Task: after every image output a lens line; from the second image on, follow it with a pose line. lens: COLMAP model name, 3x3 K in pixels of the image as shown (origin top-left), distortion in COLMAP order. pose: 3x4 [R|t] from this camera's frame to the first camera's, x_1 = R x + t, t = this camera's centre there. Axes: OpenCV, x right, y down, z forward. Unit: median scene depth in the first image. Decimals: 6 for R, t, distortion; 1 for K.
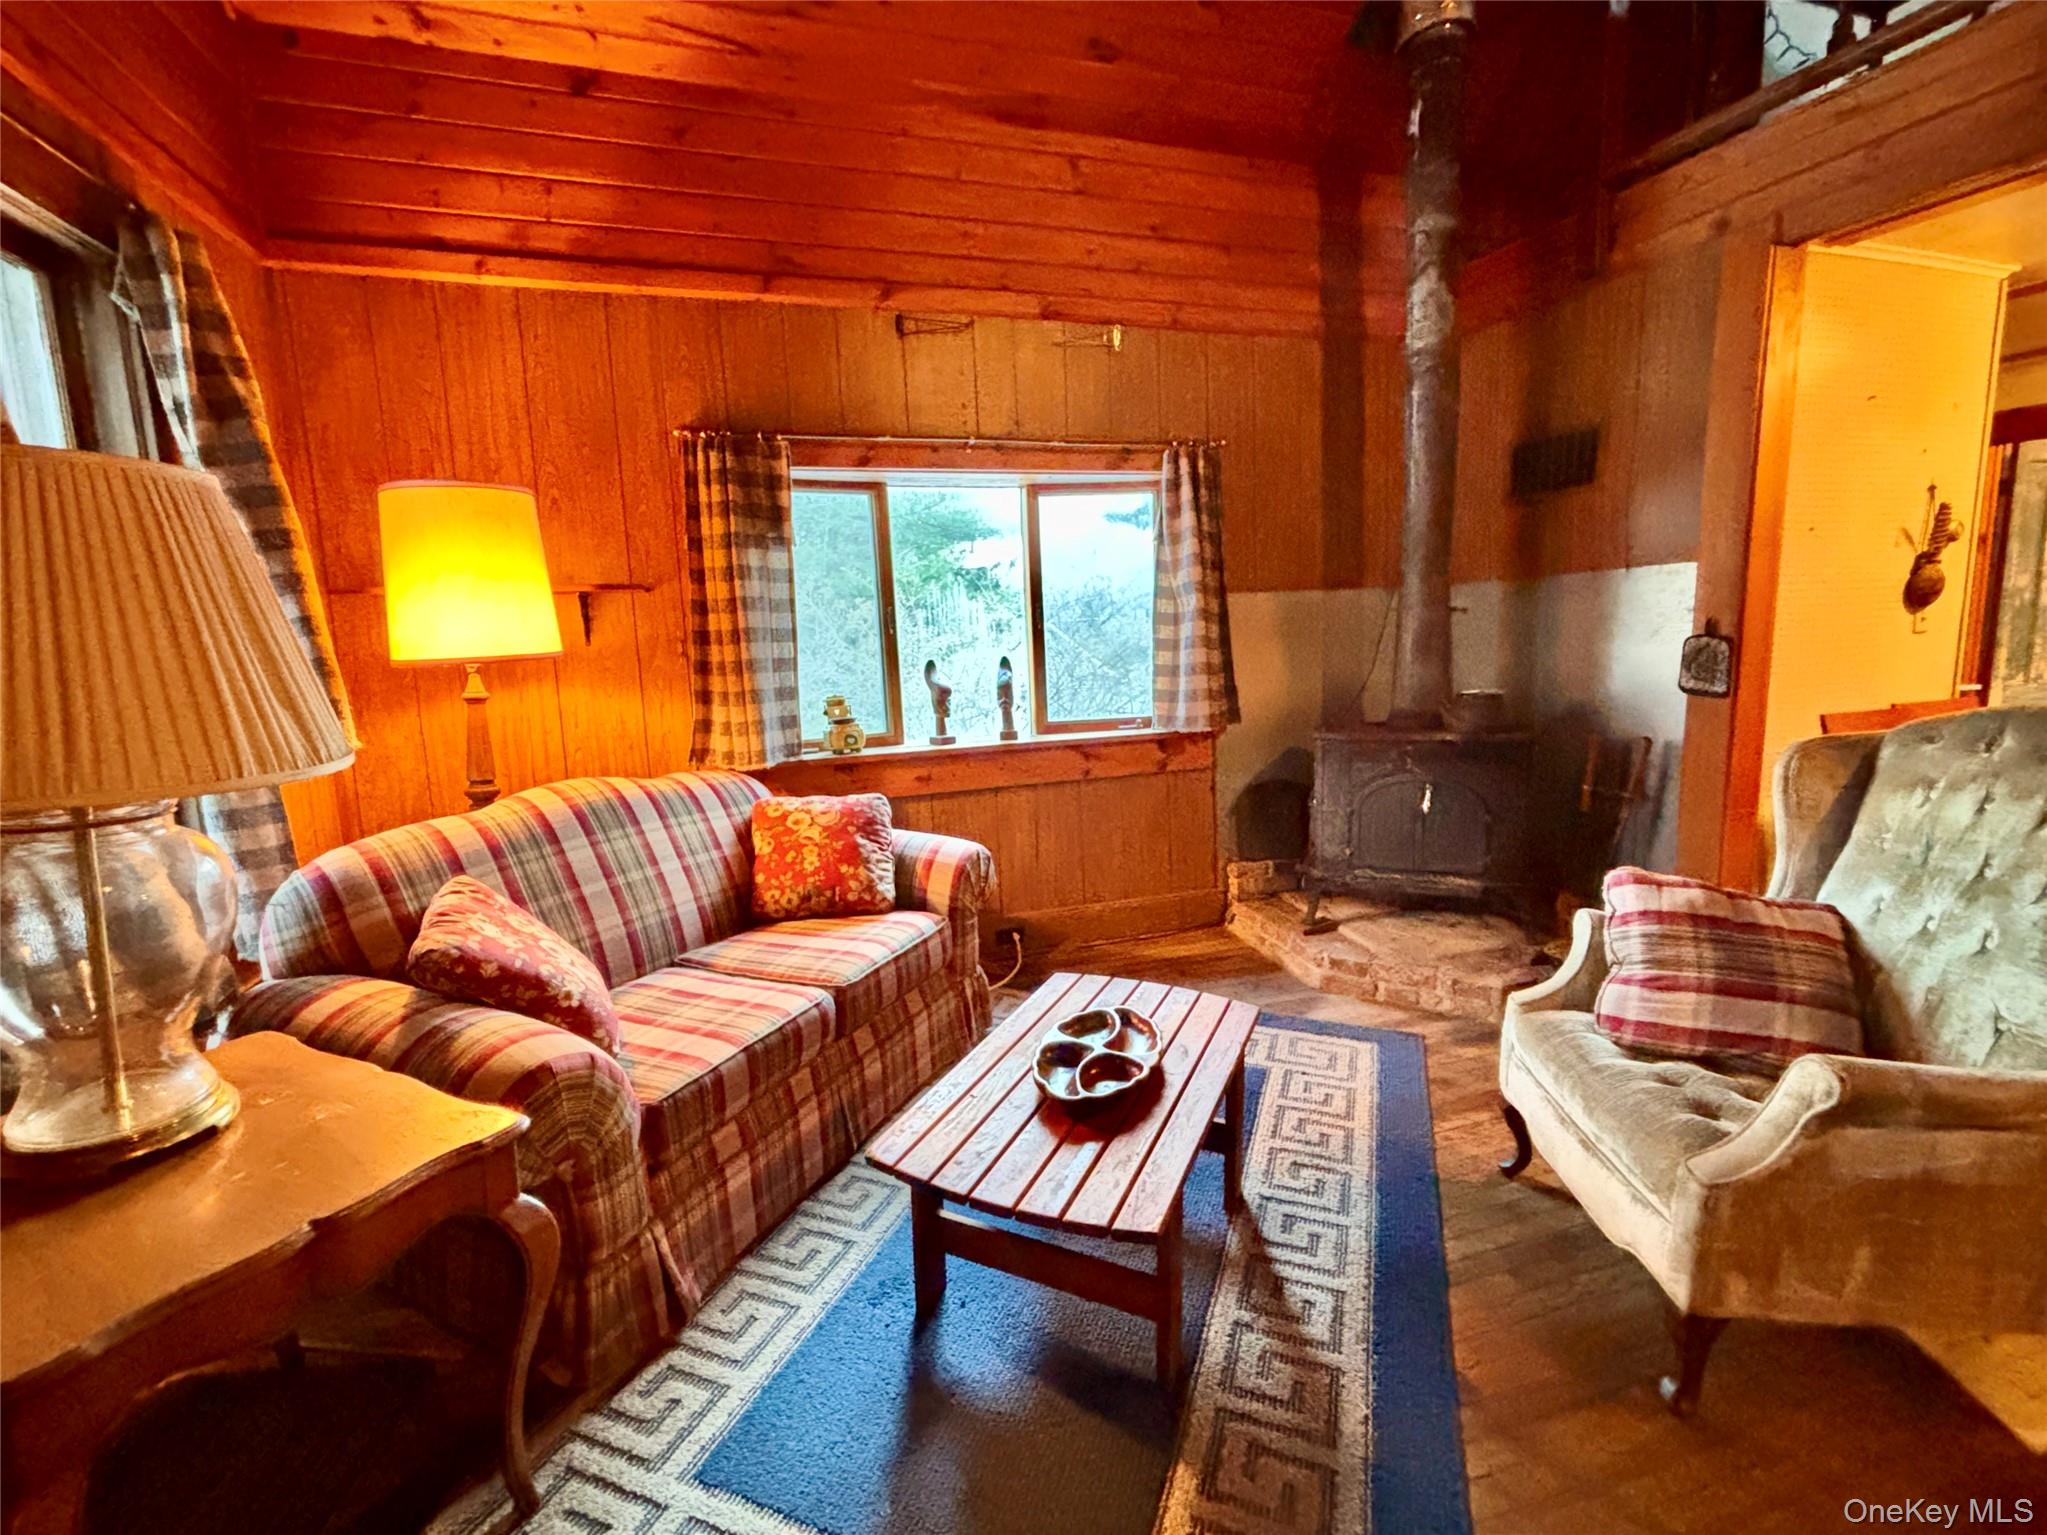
lens RADIAL K [[906.2, 0, 1023.5], [0, 906.2, 767.5], [0, 0, 1]] dist [-0.006939, -0.000395]
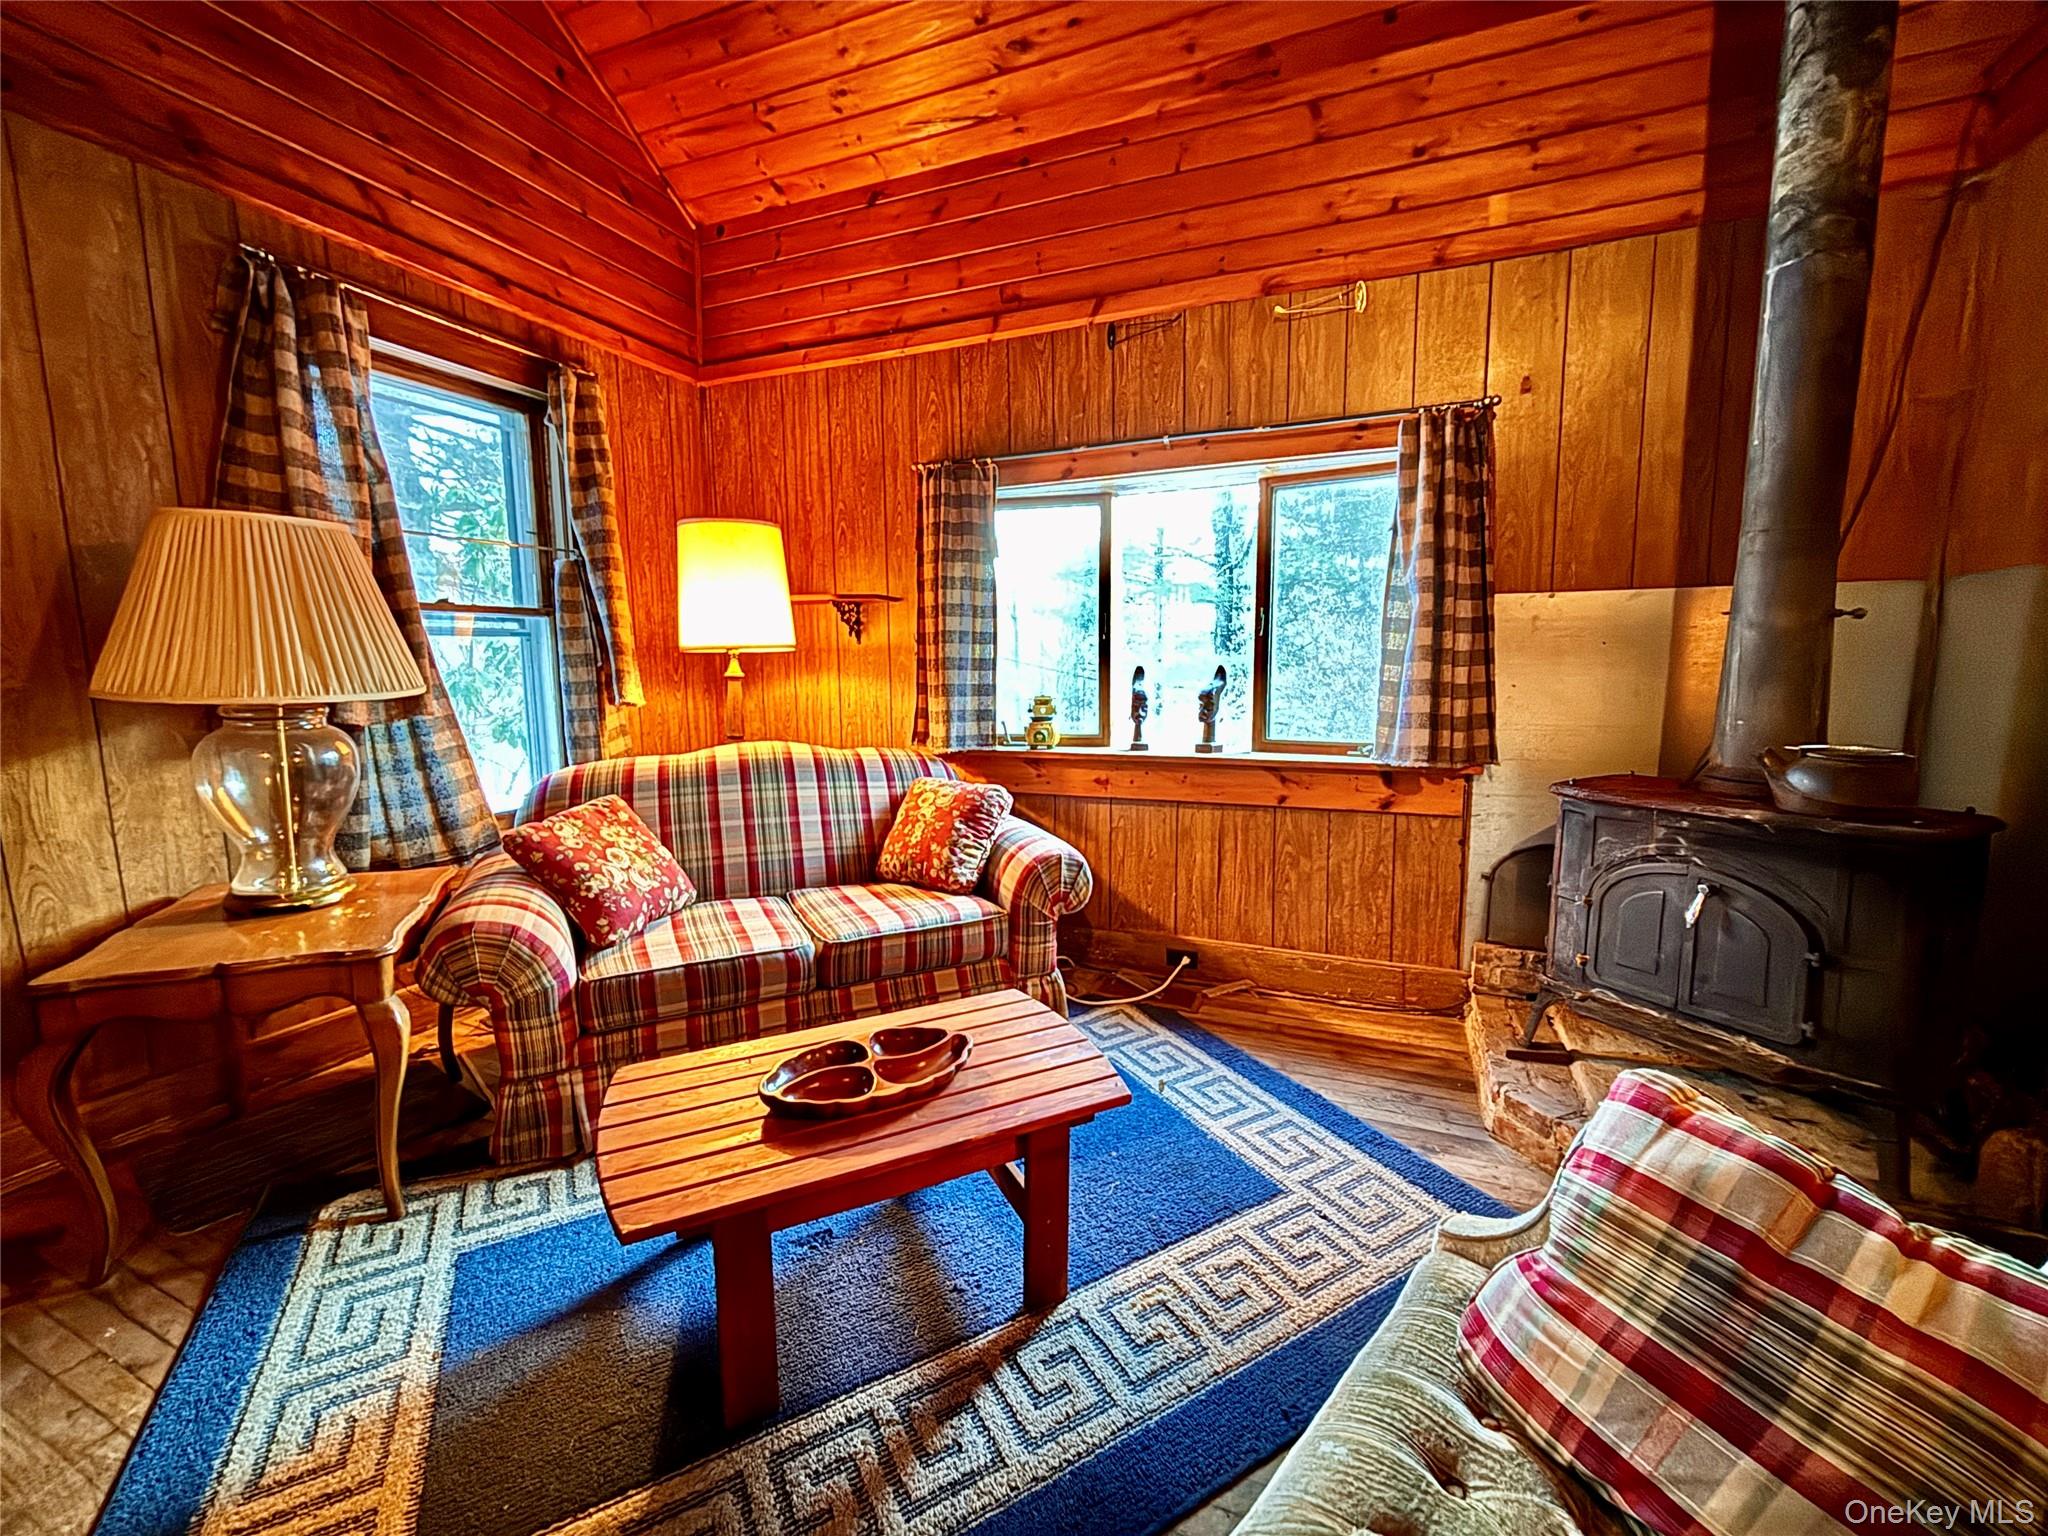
lens RADIAL K [[815.5, 0, 1024.0], [0, 815.5, 768.0], [0, 0, 1]] dist [-0.002341, -0.000600]
pose [[0.776040, 0.113914, -0.620310, 0.446442], [-0.116207, 0.992540, 0.036889, -0.030002], [0.619885, 0.043457, 0.783489, 0.259062]]
